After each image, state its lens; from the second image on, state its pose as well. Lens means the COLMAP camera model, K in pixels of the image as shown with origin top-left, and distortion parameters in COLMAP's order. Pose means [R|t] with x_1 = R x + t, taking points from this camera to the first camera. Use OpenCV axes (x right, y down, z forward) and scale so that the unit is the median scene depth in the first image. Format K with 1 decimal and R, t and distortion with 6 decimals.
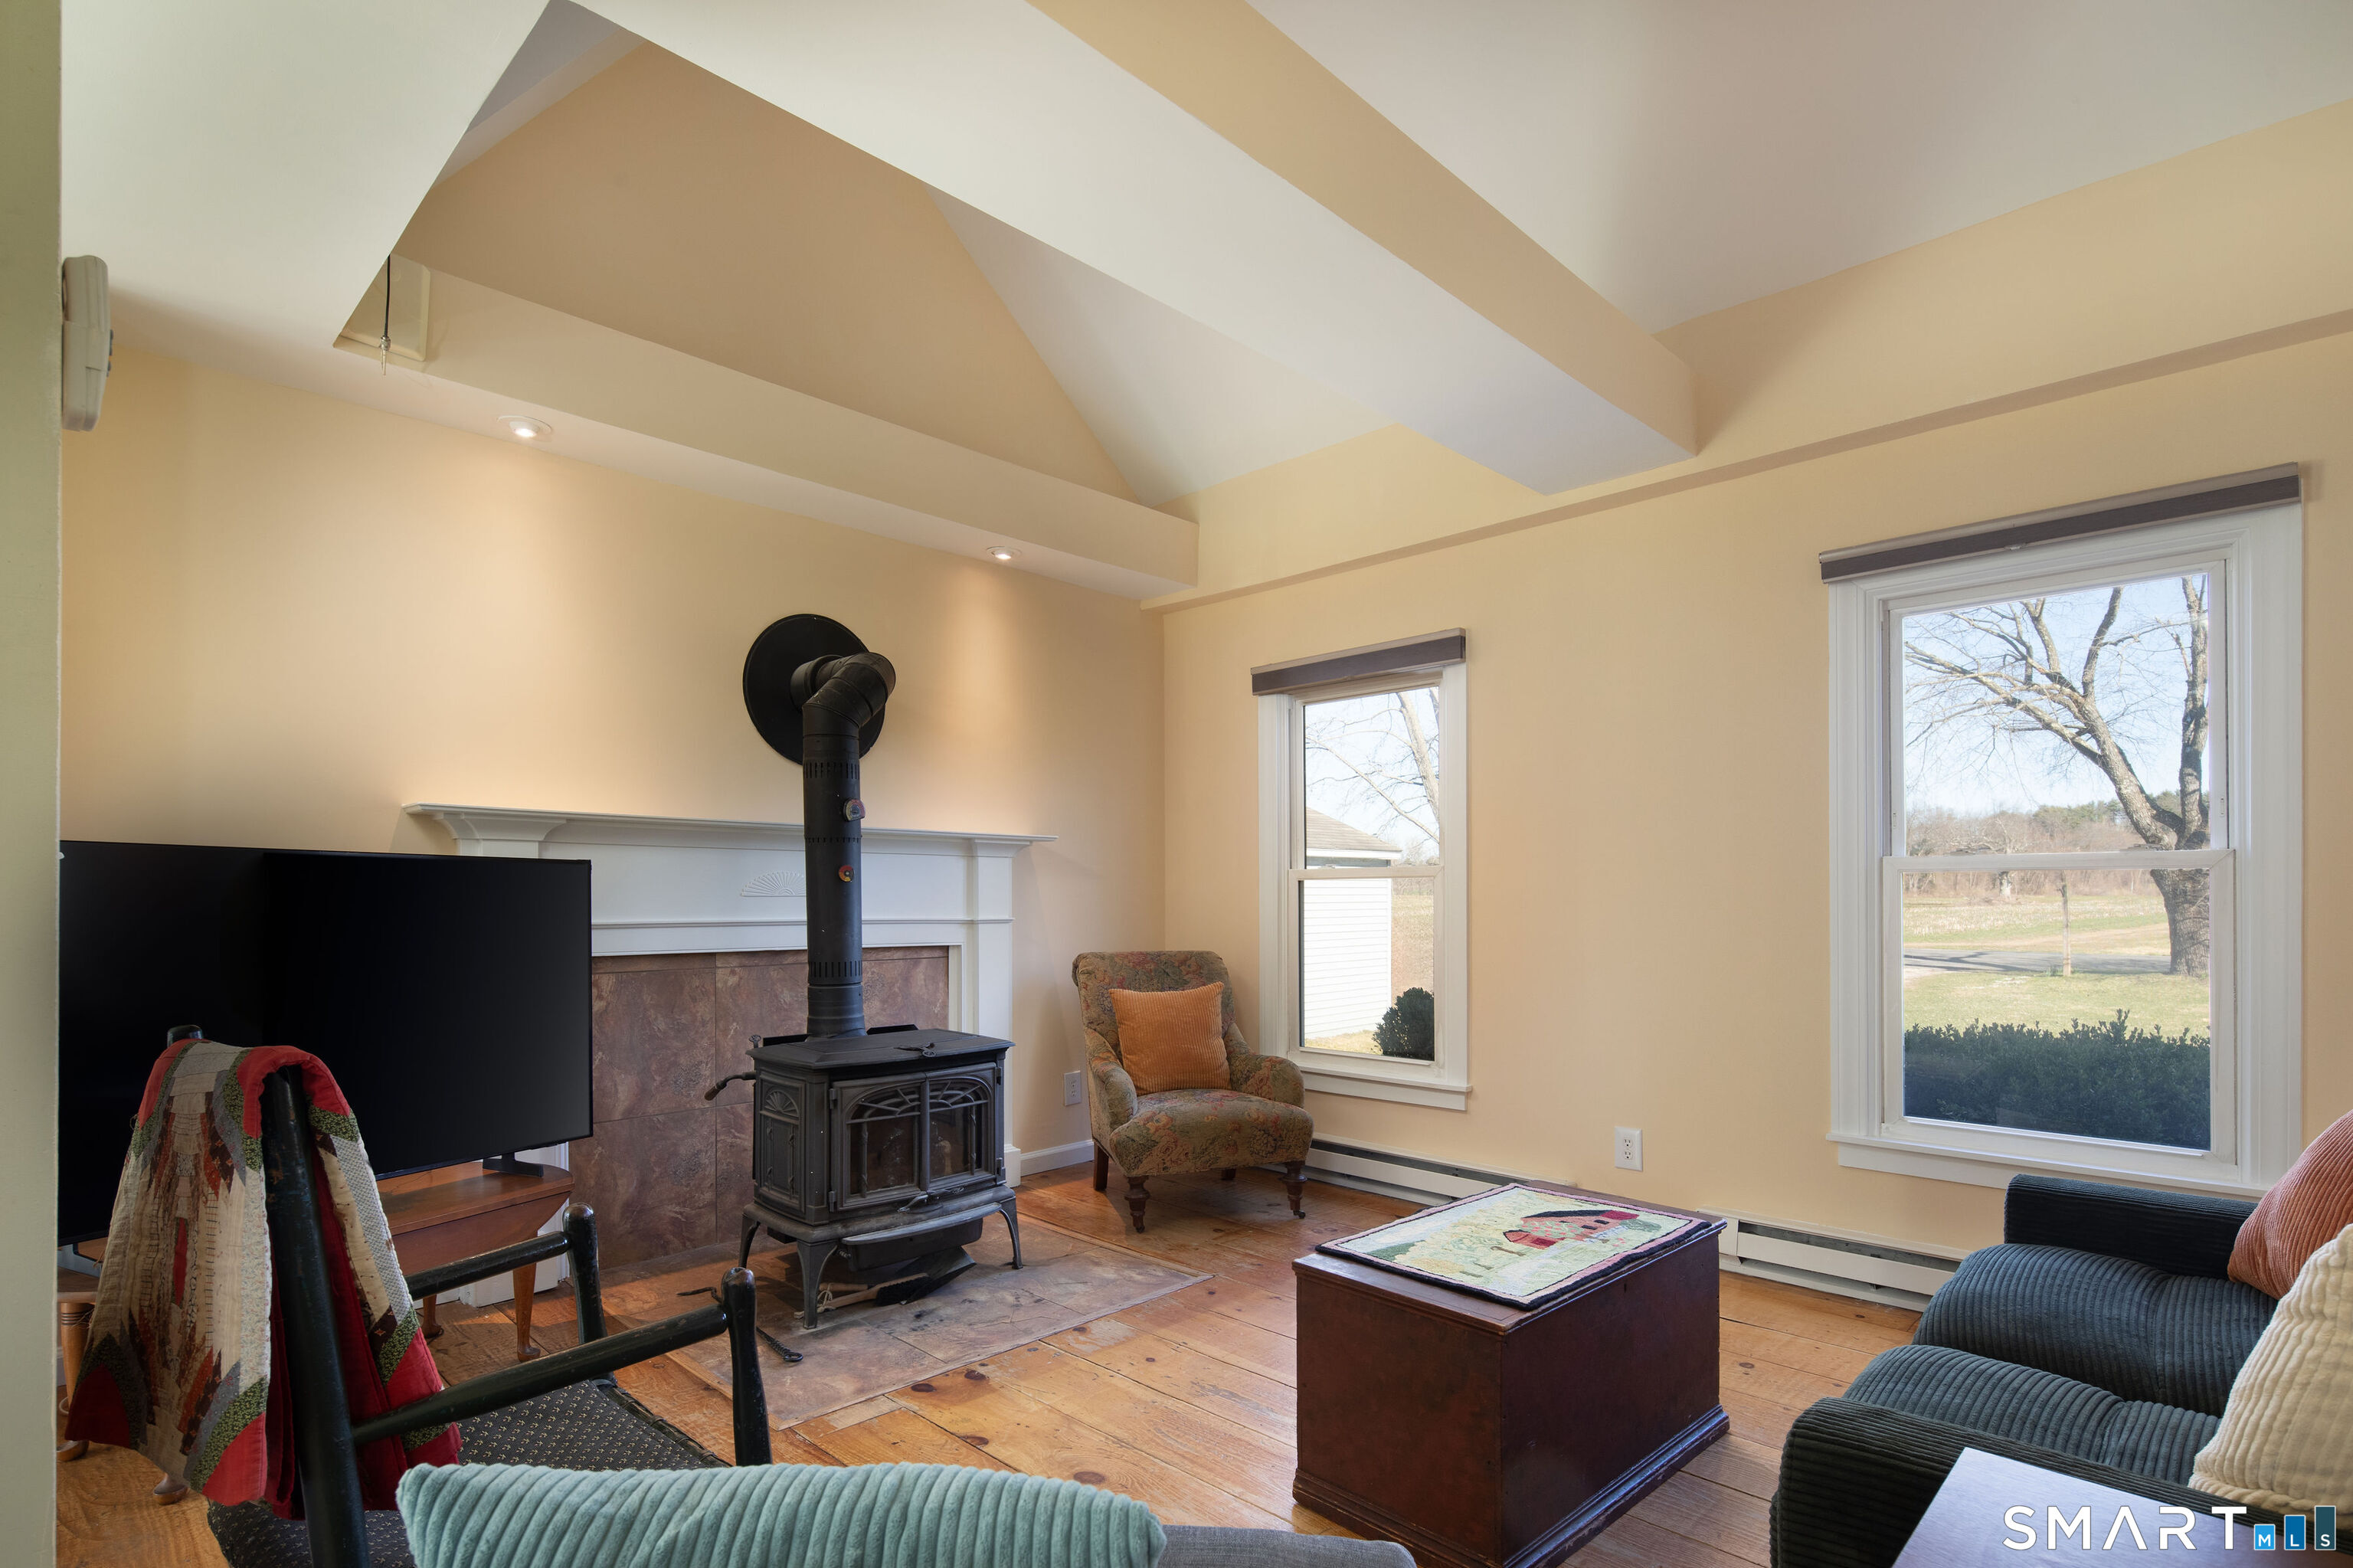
lens RADIAL K [[1158.5, 0, 1181.8], [0, 1158.5, 886.1], [0, 0, 1]] dist [0.008601, -0.003651]
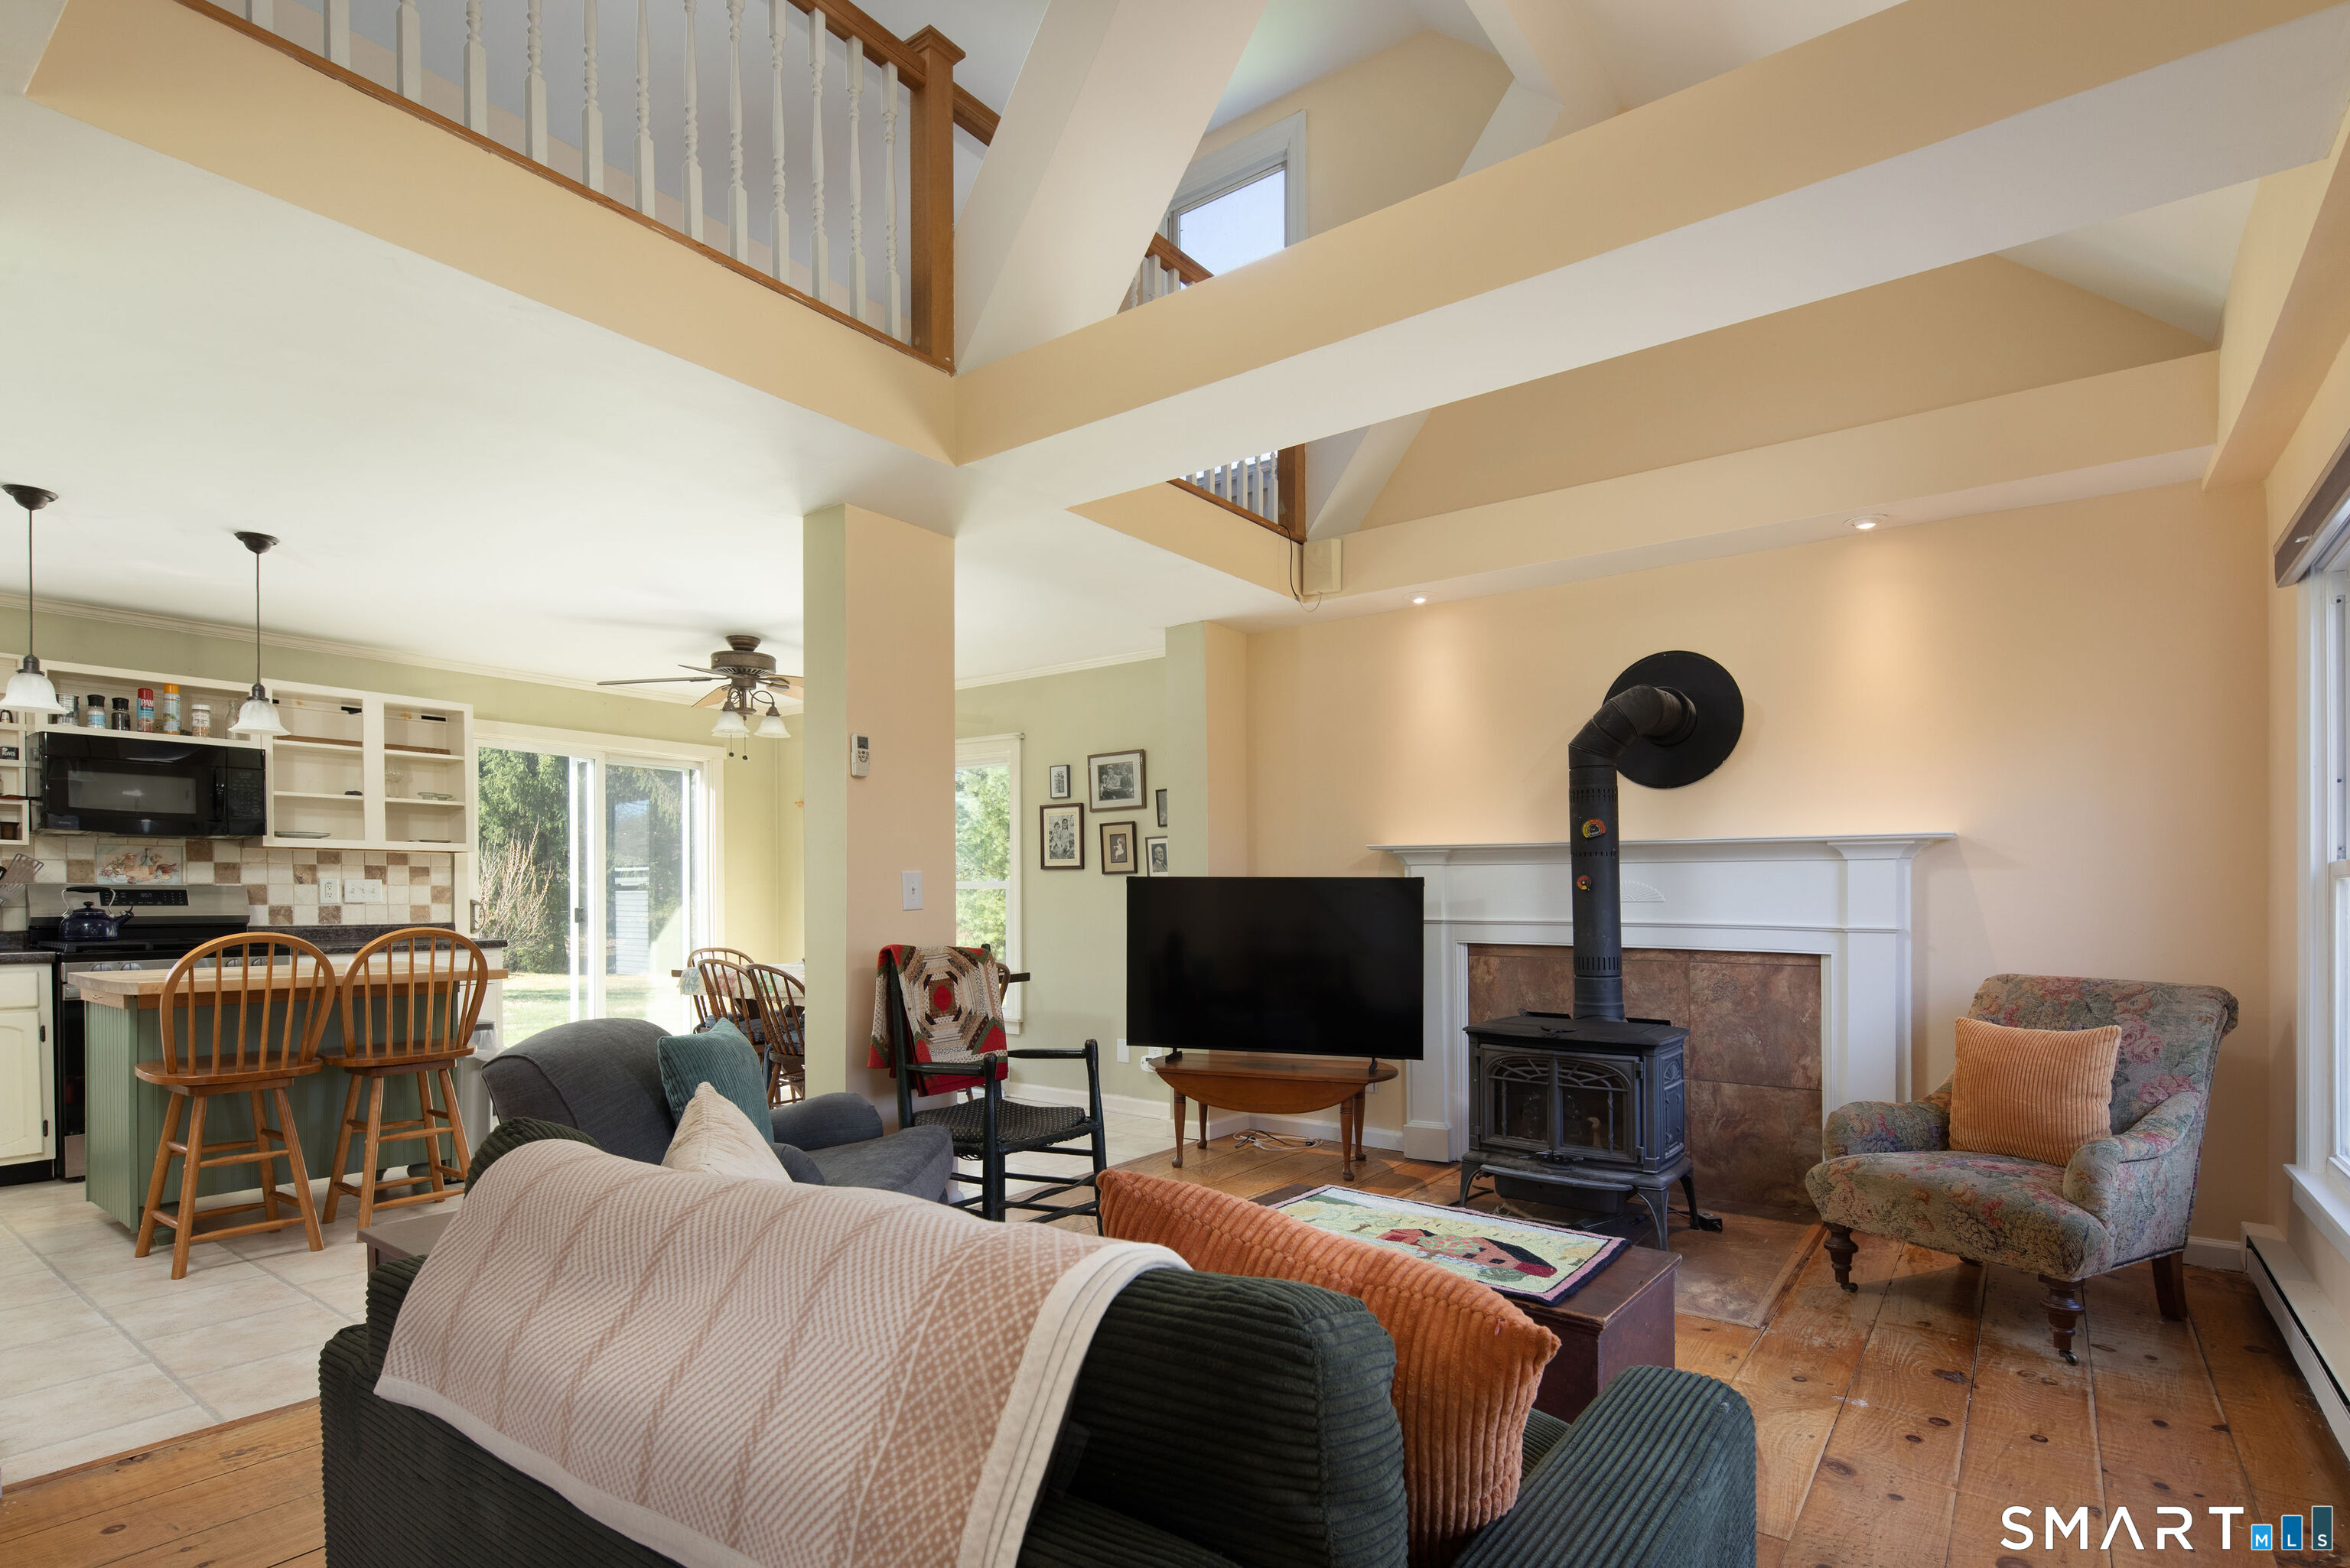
lens RADIAL K [[1156.9, 0, 1190.4], [0, 1156.9, 901.1], [0, 0, 1]] dist [0.008601, -0.003651]
pose [[0.138907, 0.001194, -0.990305, 0.823968], [0.006100, 0.999979, 0.002061, 0.002738], [0.990287, -0.006327, 0.138896, 0.428000]]
